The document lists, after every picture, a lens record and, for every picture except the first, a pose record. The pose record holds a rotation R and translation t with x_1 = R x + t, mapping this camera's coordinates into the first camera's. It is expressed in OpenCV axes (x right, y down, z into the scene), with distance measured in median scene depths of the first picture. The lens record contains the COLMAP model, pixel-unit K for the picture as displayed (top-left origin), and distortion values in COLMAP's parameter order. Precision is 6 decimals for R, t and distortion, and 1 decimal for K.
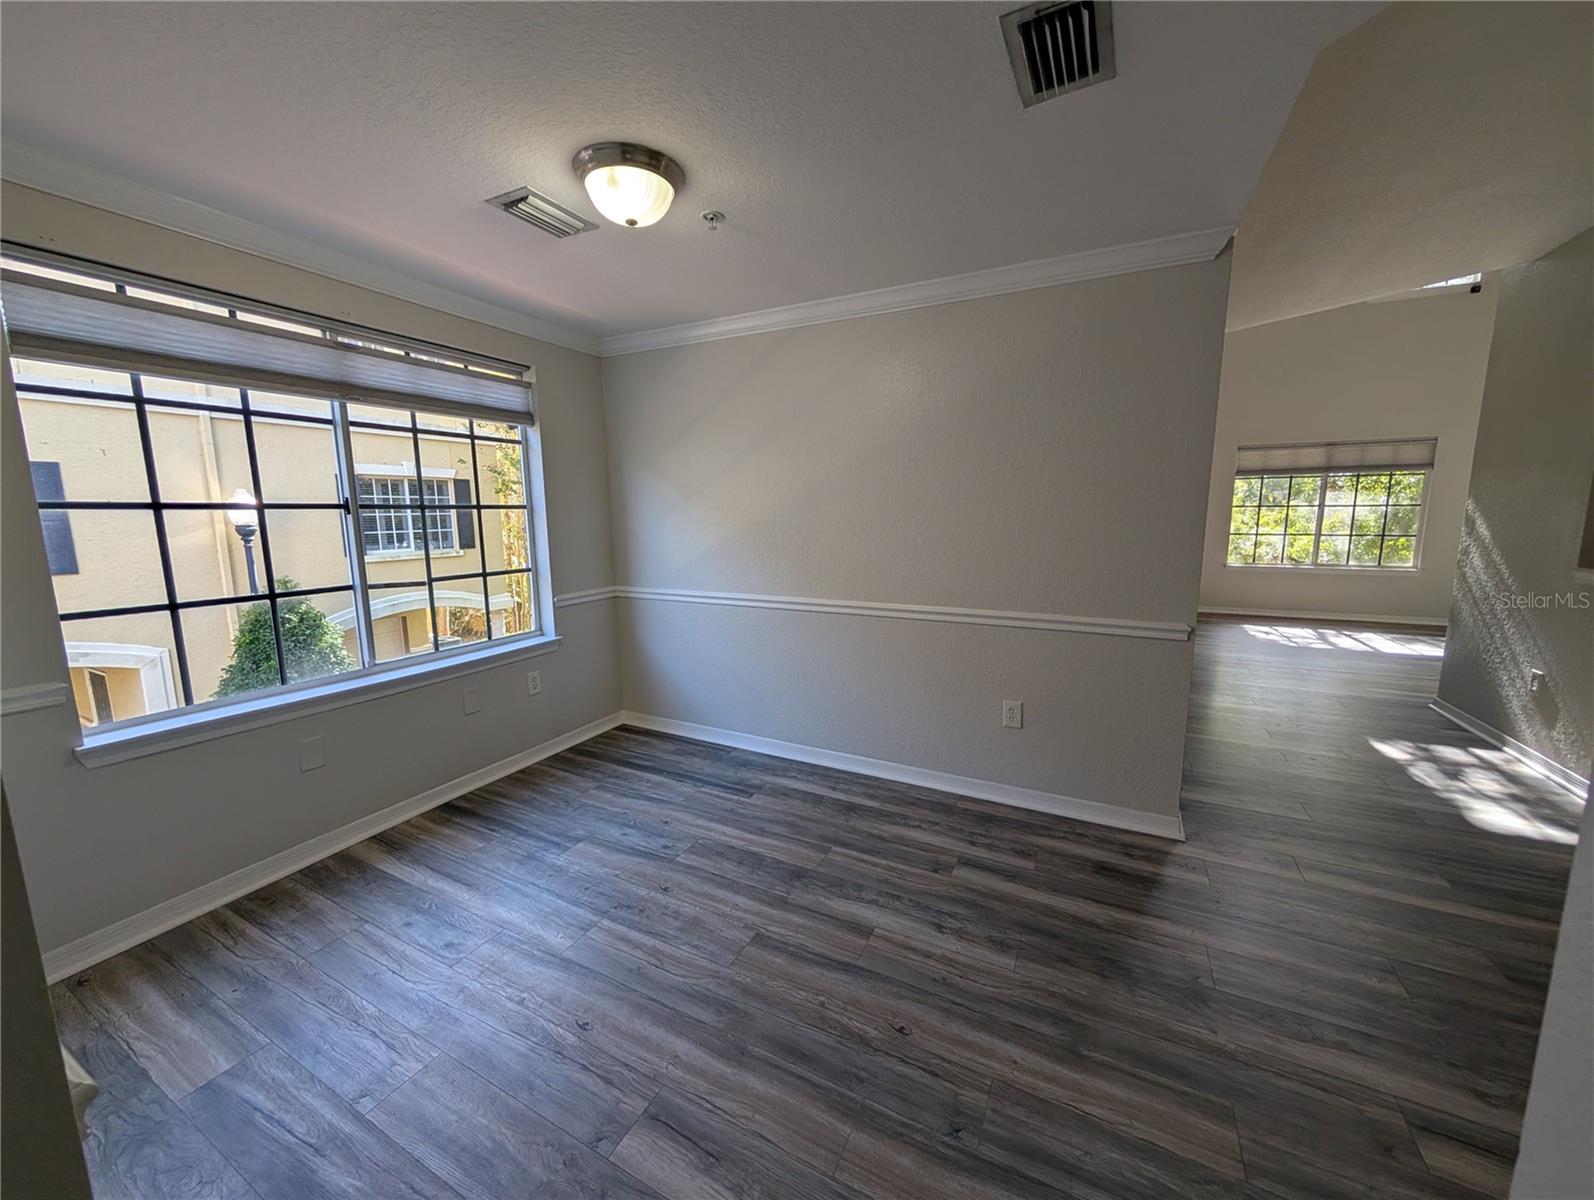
lens RADIAL K [[603.0, 0, 795.2], [0, 603.0, 600.5], [0, 0, 1]] dist [0.000180, 0.000279]
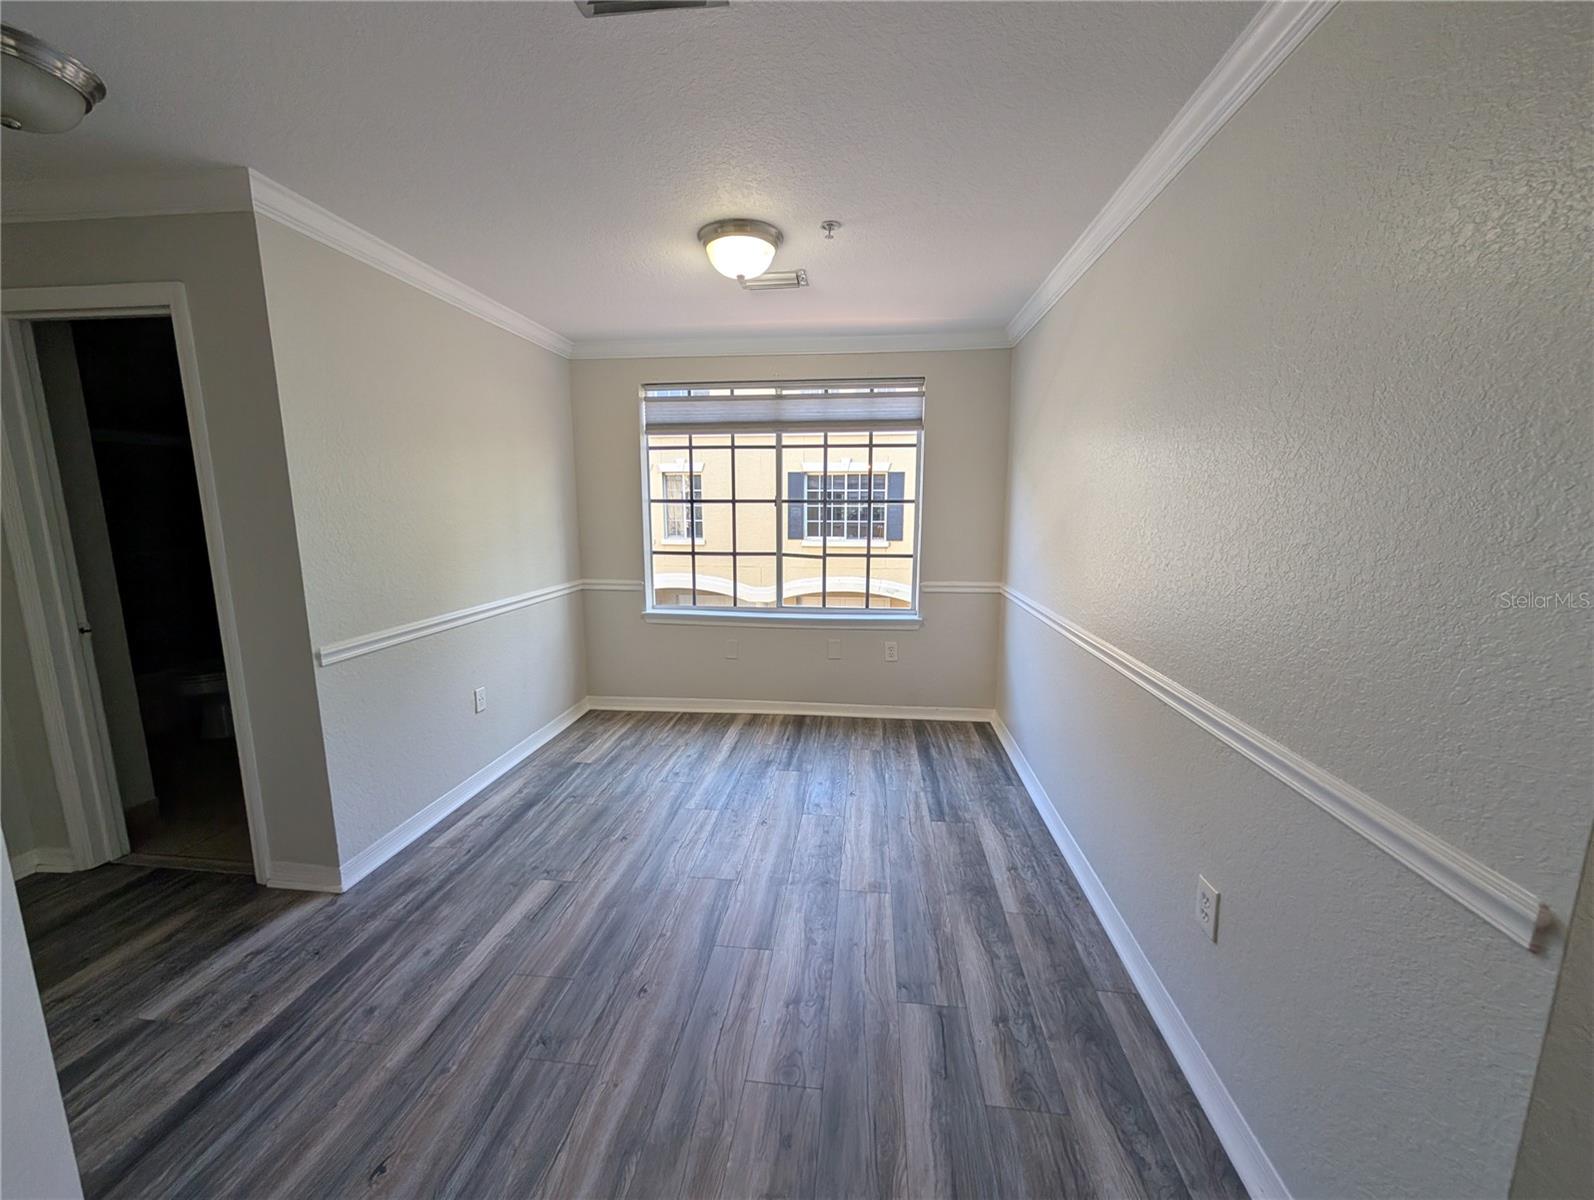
lens RADIAL K [[603.0, 0, 792.3], [0, 603.0, 598.3], [0, 0, 1]] dist [0.000180, 0.000279]
pose [[0.350538, 0.151302, -0.924246, 0.724602], [-0.141657, 0.984076, 0.107370, -0.081780], [0.925774, 0.093289, 0.366389, 0.491789]]
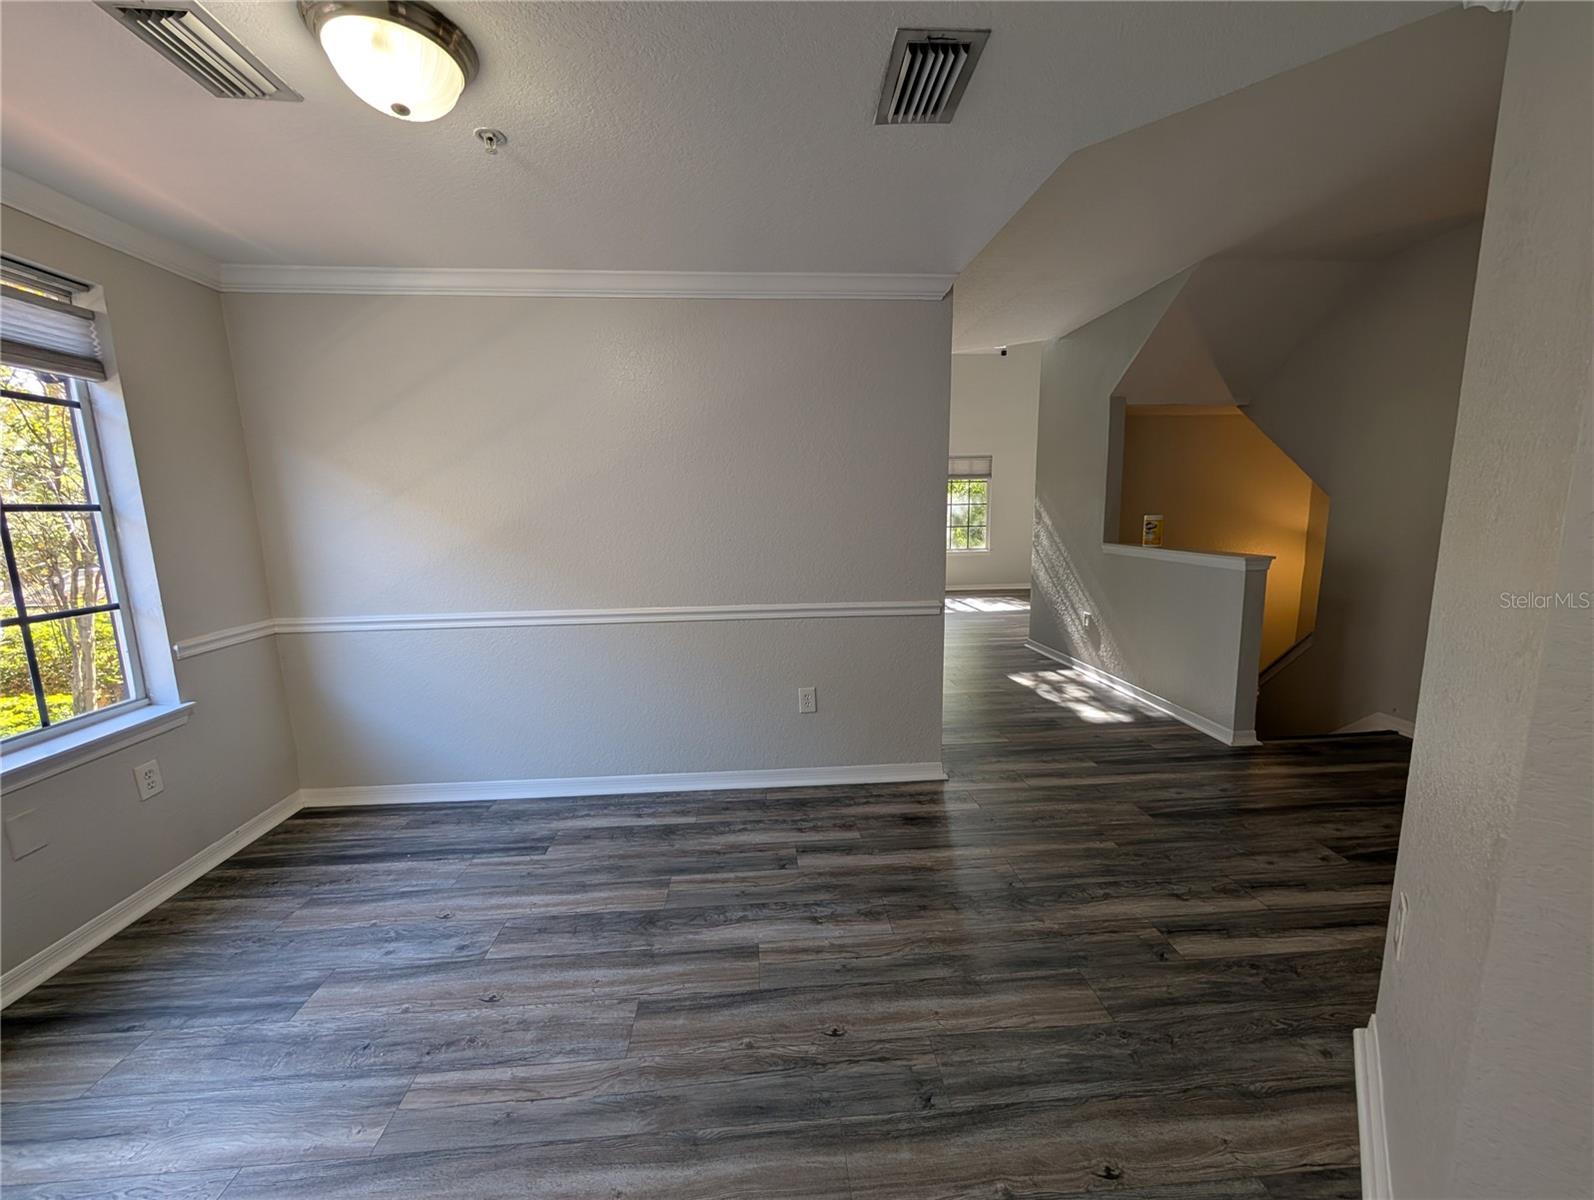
lens RADIAL K [[603.0, 0, 794.9], [0, 603.0, 600.8], [0, 0, 1]] dist [0.000180, 0.000279]
pose [[0.851984, -0.085703, 0.516505, -0.205524], [0.086480, 0.995997, 0.022613, -0.012031], [-0.516376, 0.025402, 0.855985, 0.107874]]
